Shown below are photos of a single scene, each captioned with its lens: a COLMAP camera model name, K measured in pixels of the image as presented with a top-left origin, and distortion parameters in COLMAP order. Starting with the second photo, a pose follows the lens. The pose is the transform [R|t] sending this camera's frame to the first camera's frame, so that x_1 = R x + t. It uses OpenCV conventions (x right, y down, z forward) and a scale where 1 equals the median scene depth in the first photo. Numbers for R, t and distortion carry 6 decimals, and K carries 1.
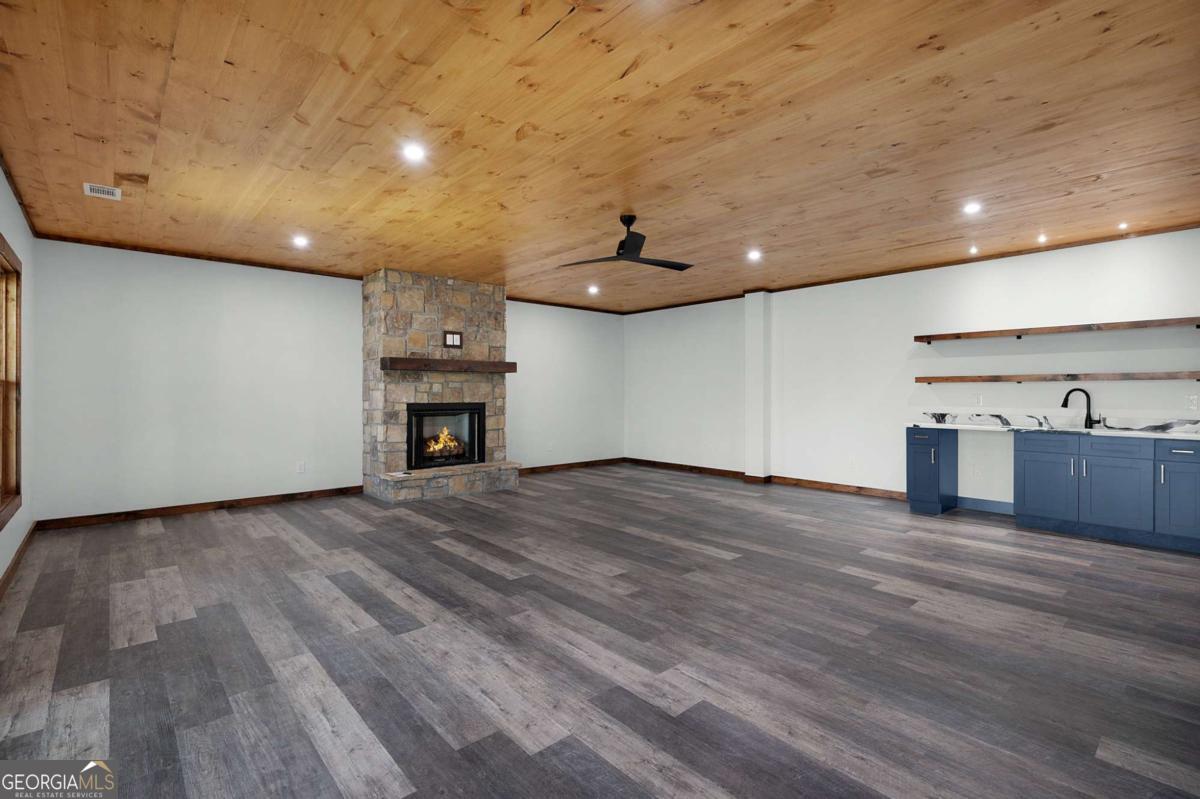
lens RADIAL K [[544.8, 0, 595.5], [0, 544.8, 394.0], [0, 0, 1]] dist [-0.000315, 0.000012]
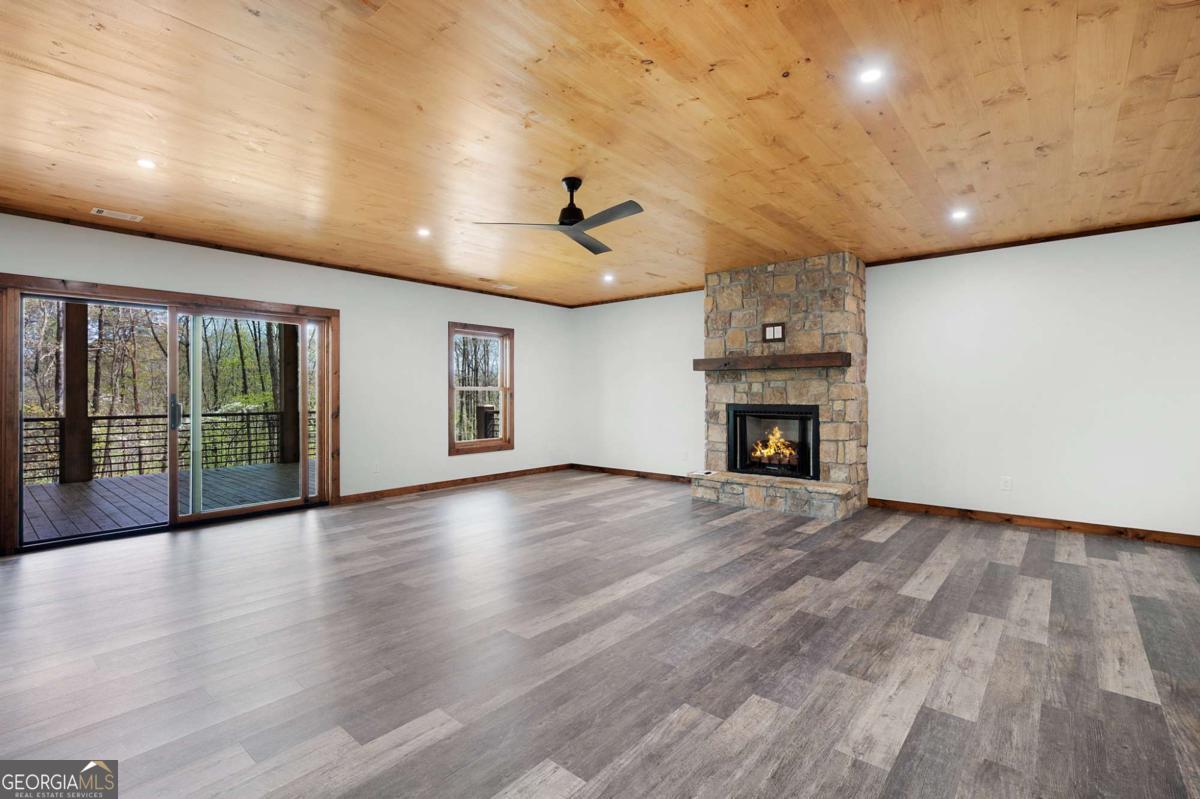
lens RADIAL K [[544.9, 0, 600.6], [0, 544.9, 386.3], [0, 0, 1]] dist [0.001801, 0.000504]
pose [[0.137774, -0.011287, -0.990399, 0.771470], [-0.000784, 0.999934, -0.011505, -0.003651], [0.990463, 0.002362, 0.137756, 0.814441]]
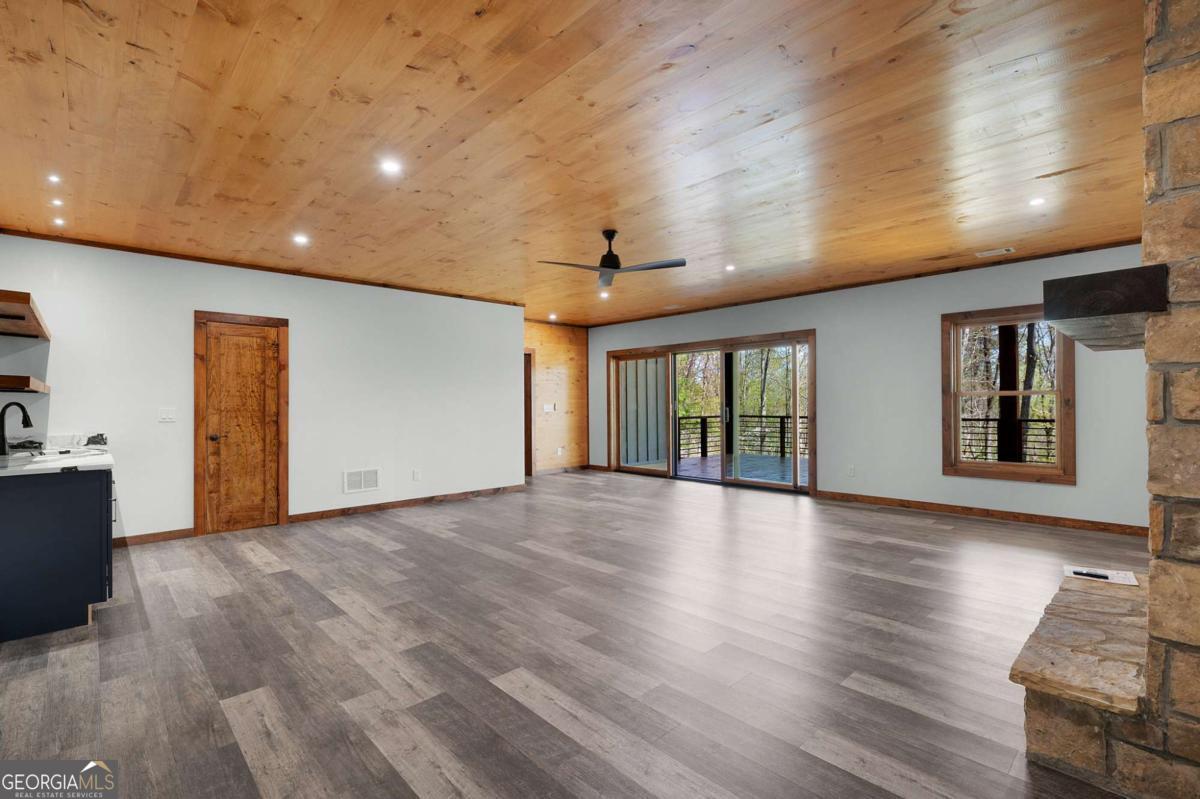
lens RADIAL K [[542.9, 0, 600.0], [0, 542.9, 399.5], [0, 0, 1]] dist [-0.000269, -0.000012]
pose [[-0.999378, 0.007744, -0.034414, 0.102024], [0.007903, 0.999959, -0.004498, -0.003701], [0.034378, -0.004767, -0.999398, 1.771794]]
